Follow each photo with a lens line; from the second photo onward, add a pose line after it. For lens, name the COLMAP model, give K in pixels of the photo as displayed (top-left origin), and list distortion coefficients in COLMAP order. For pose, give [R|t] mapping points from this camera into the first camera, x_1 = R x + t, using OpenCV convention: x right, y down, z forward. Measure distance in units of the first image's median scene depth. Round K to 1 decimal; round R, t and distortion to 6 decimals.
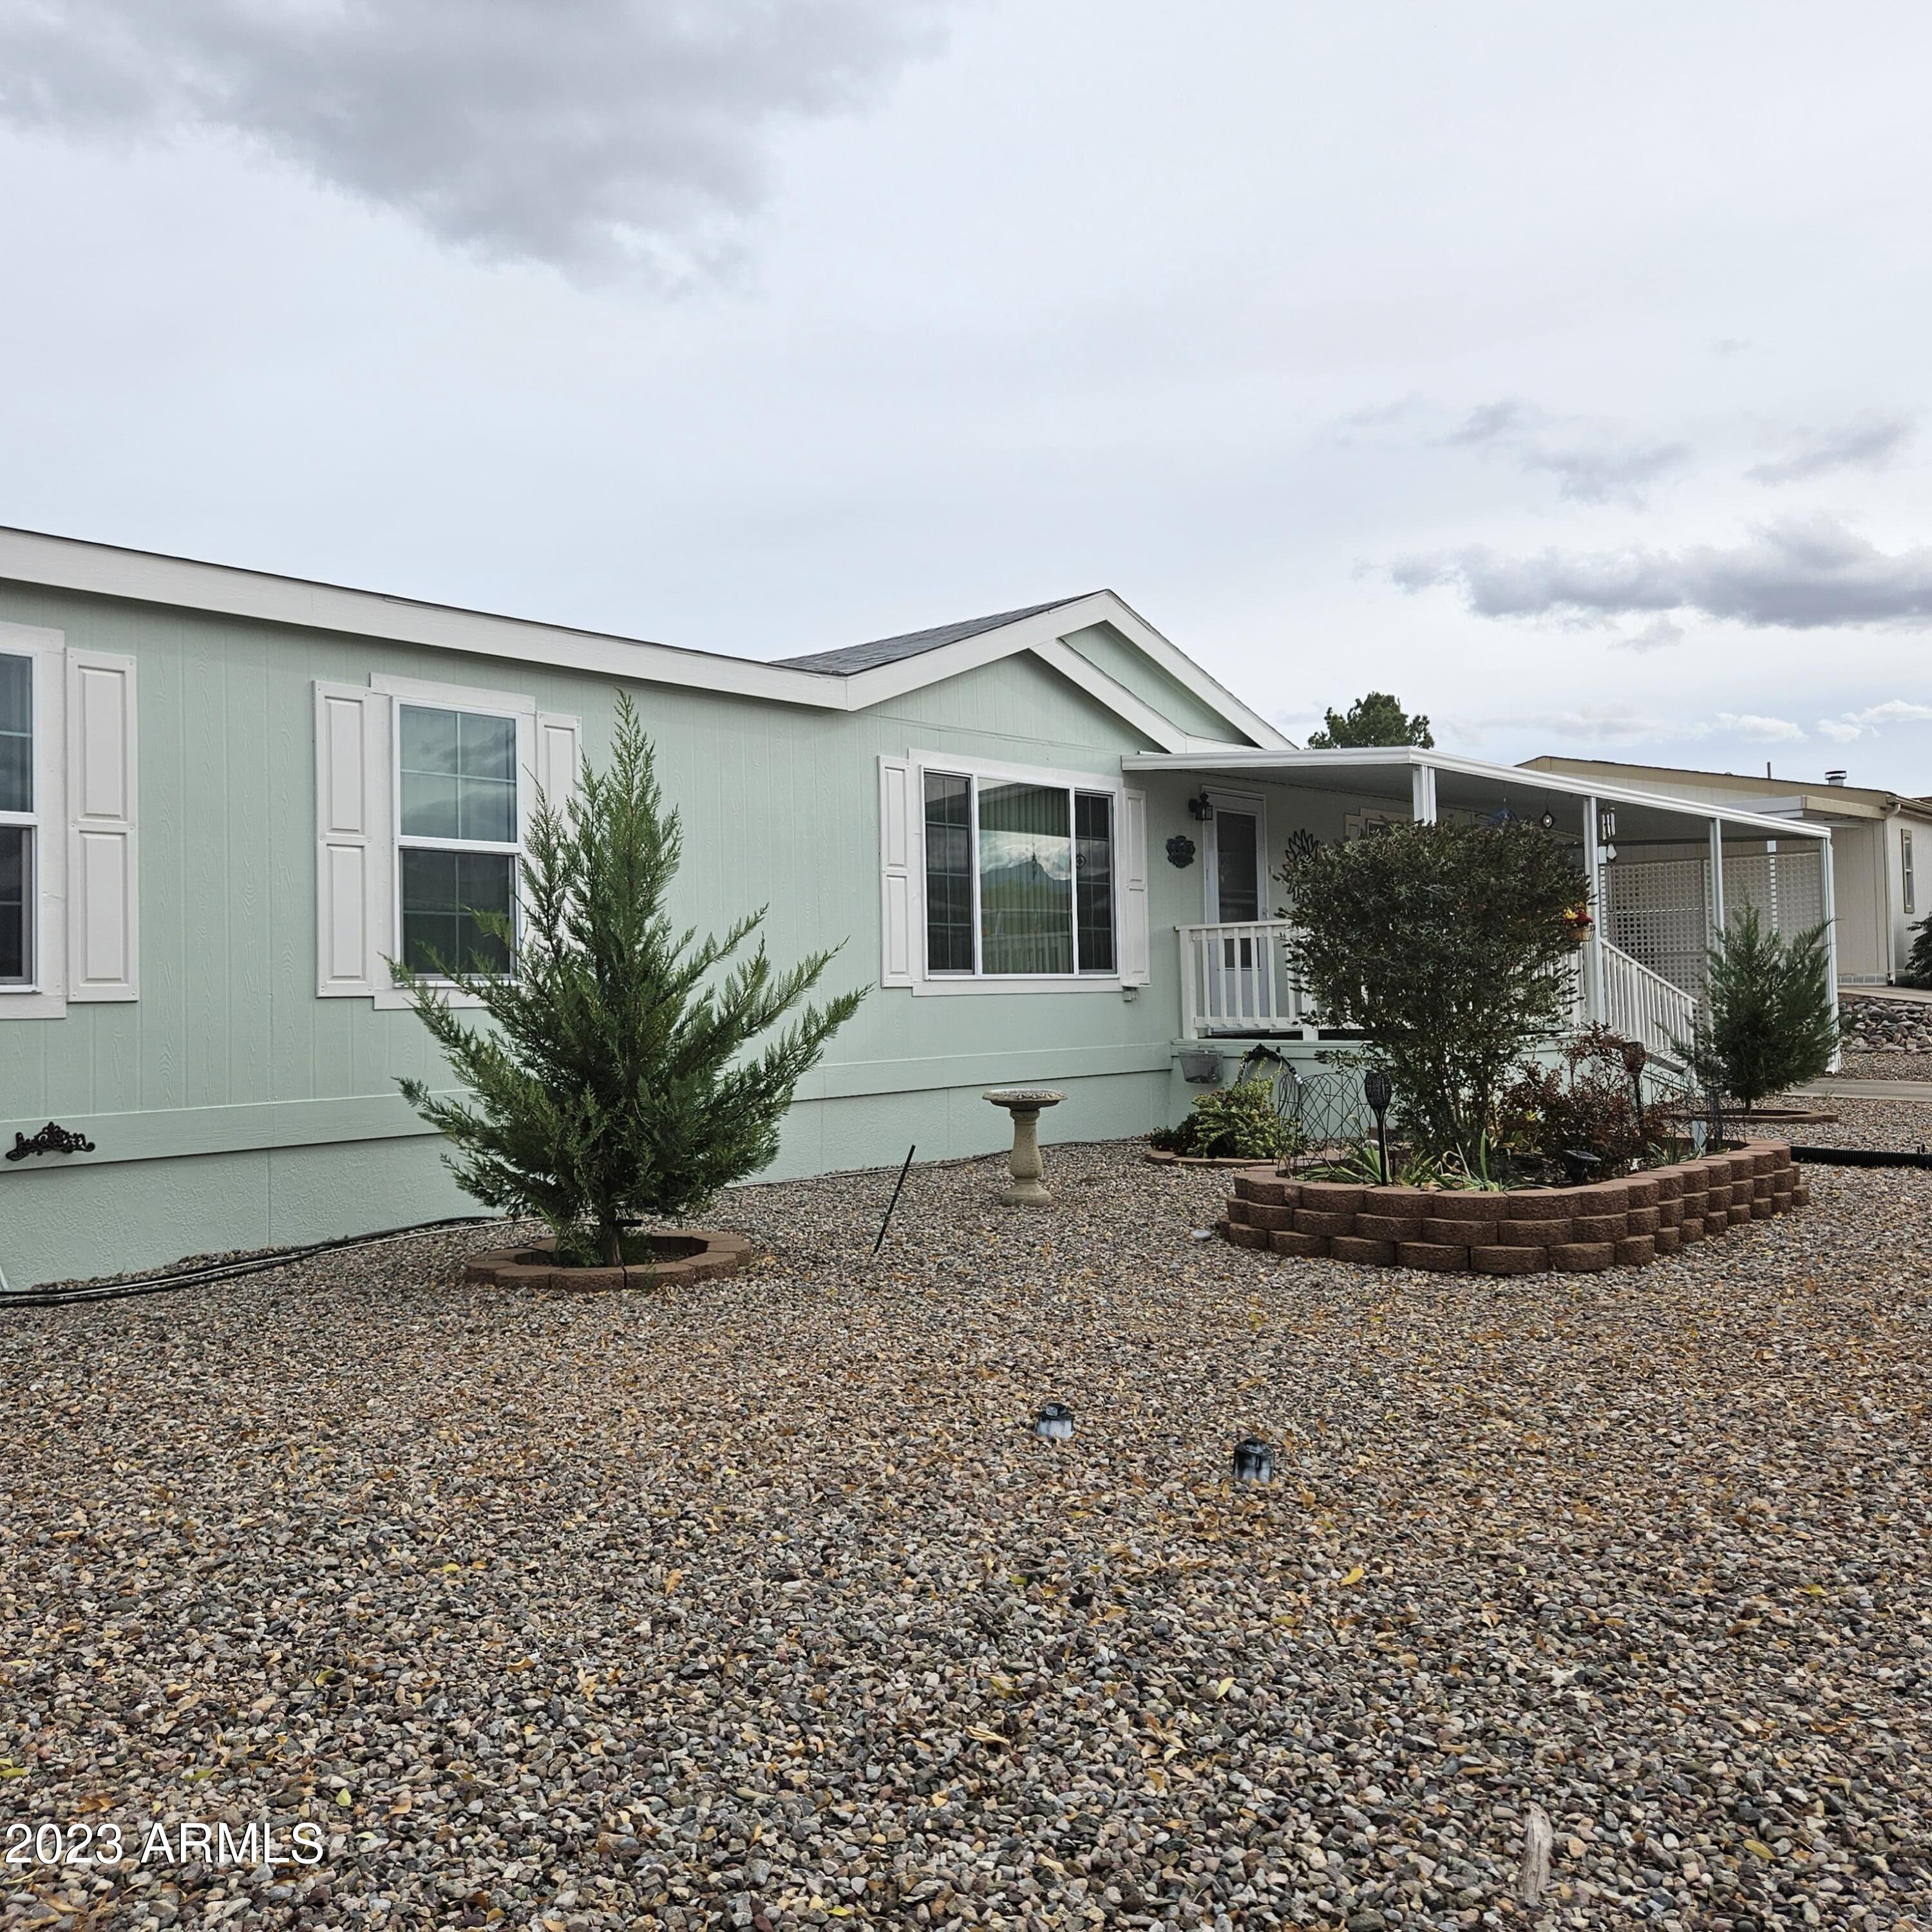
lens RADIAL K [[1733.8, 0, 966.0], [0, 1733.8, 966.0], [0, 0, 1]] dist [0.058542, -0.057002]
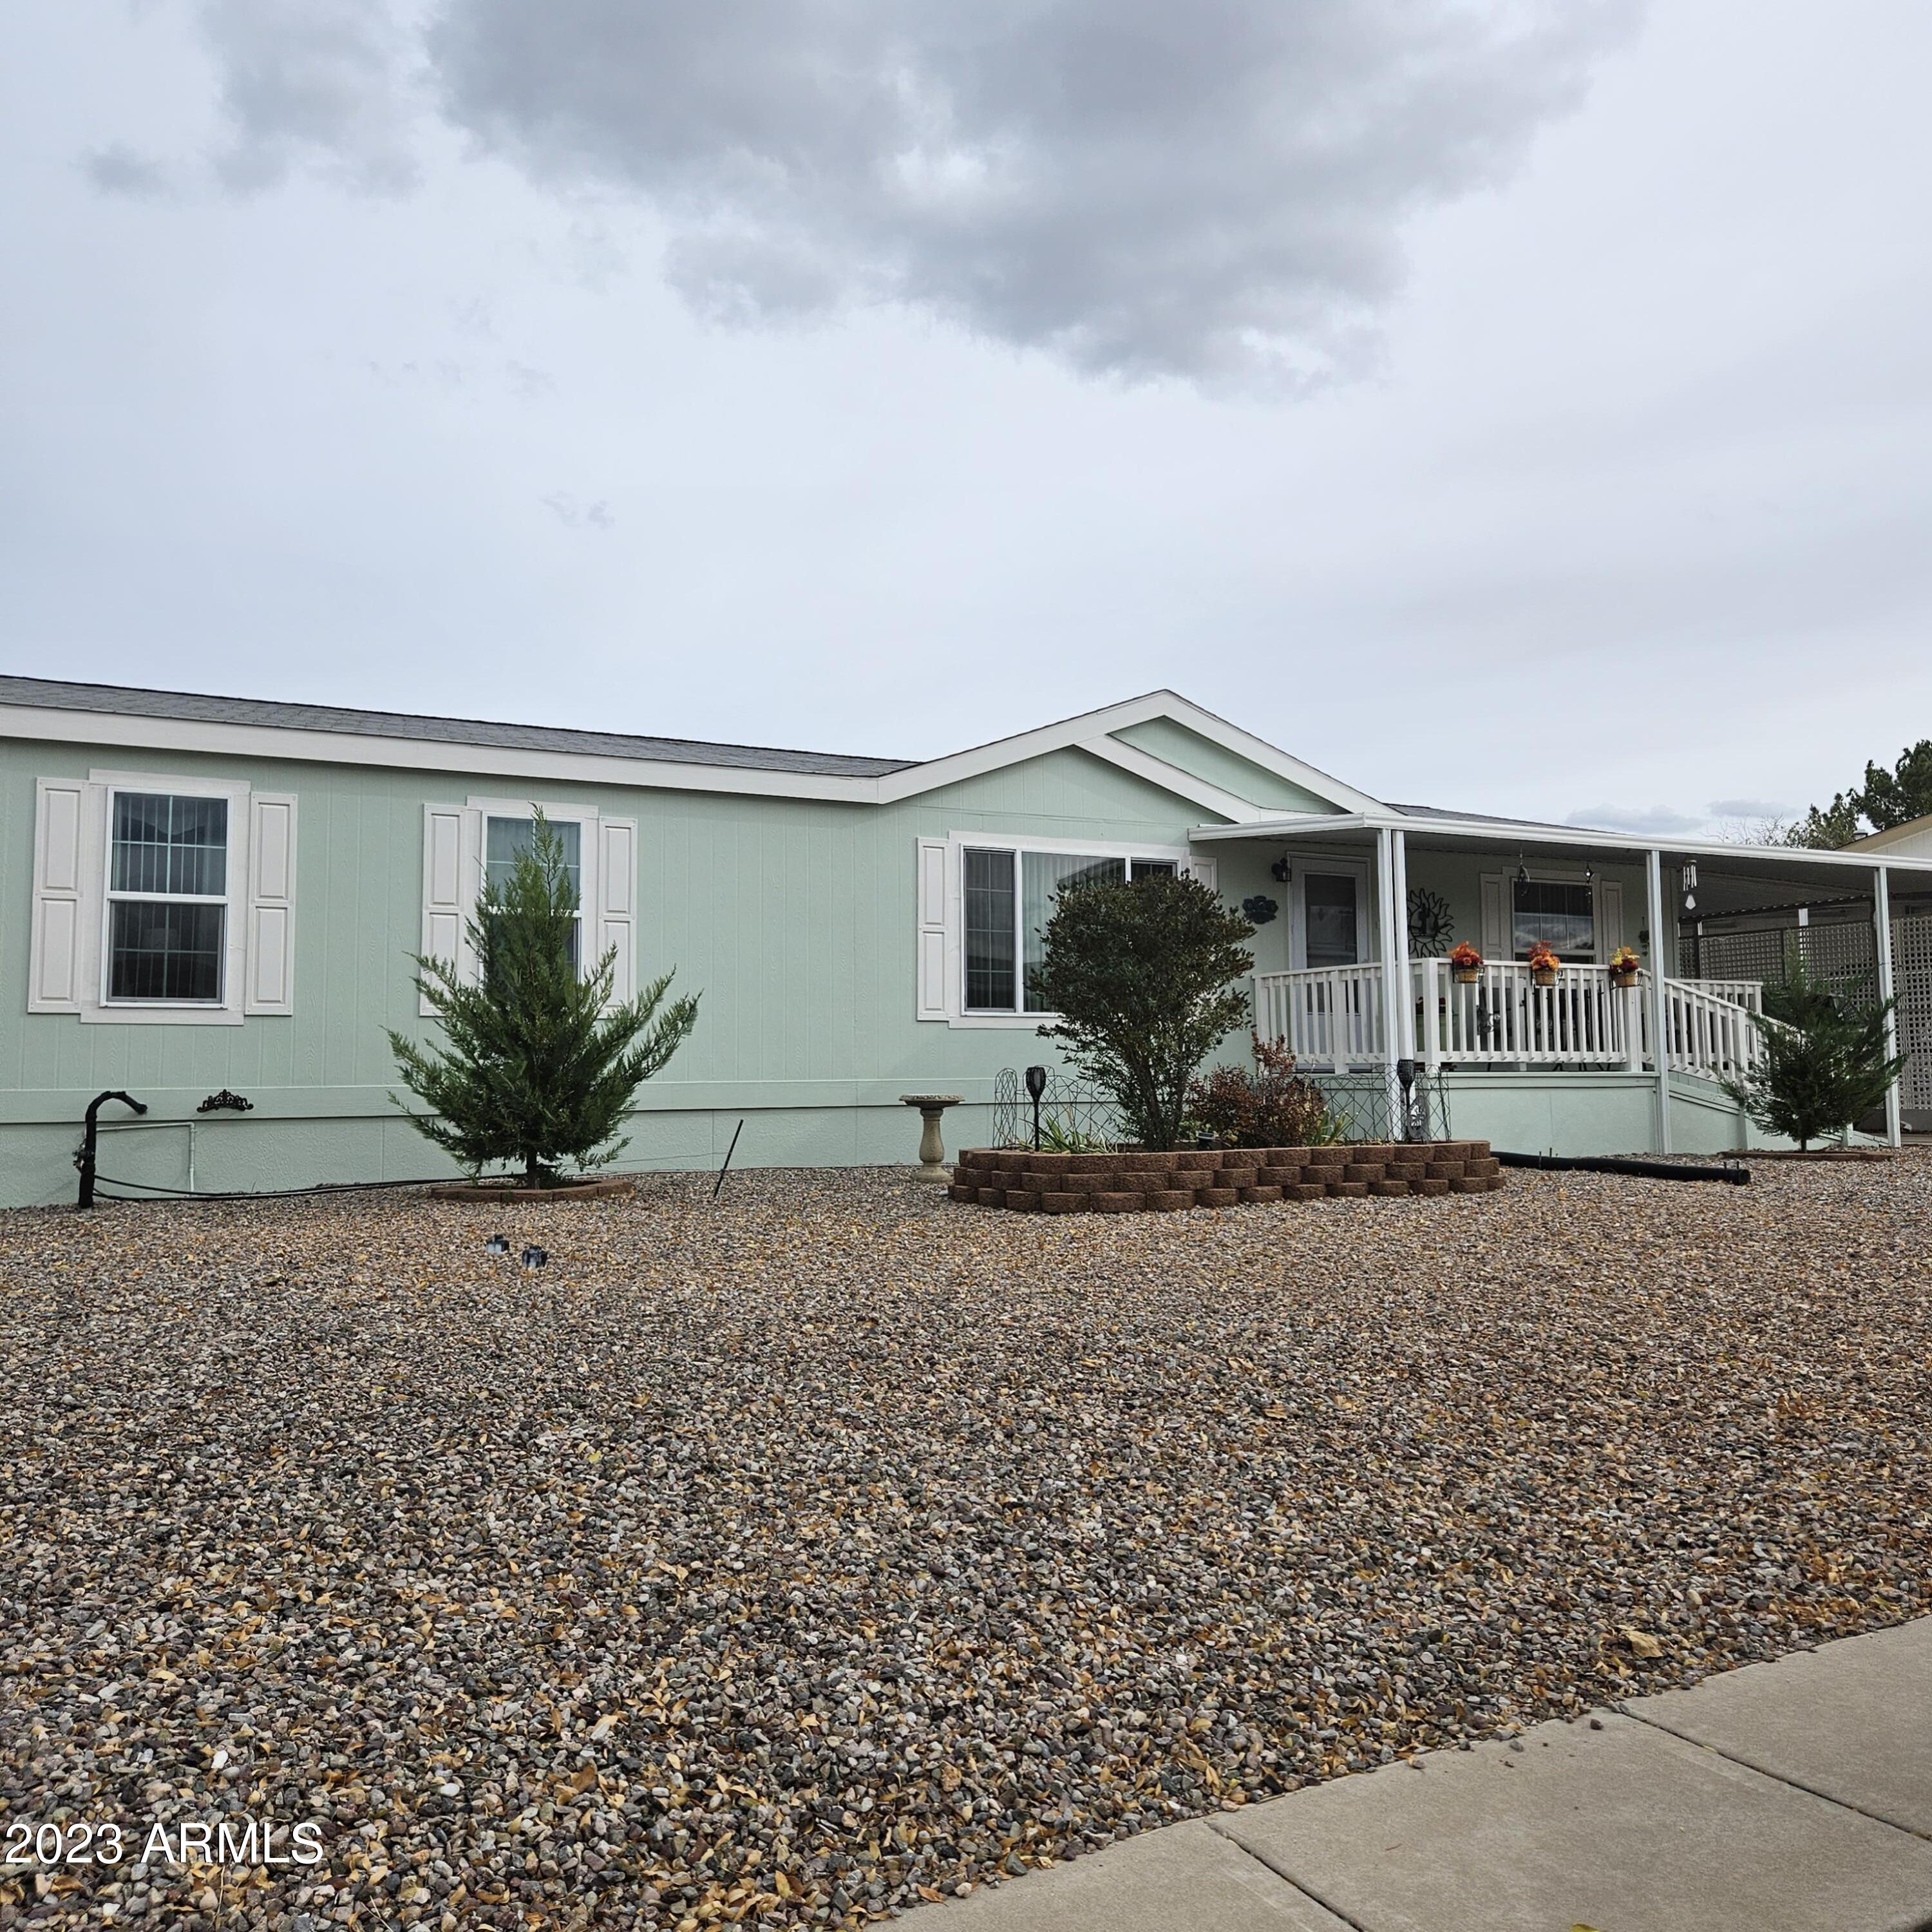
lens RADIAL K [[1710.3, 0, 958.4], [0, 1710.3, 960.1], [0, 0, 1]] dist [0.085154, -0.074321]
pose [[0.933190, -0.013381, -0.359134, 0.425394], [-0.004923, 0.998737, -0.050004, 0.030353], [0.359349, 0.048432, 0.931946, -0.147312]]
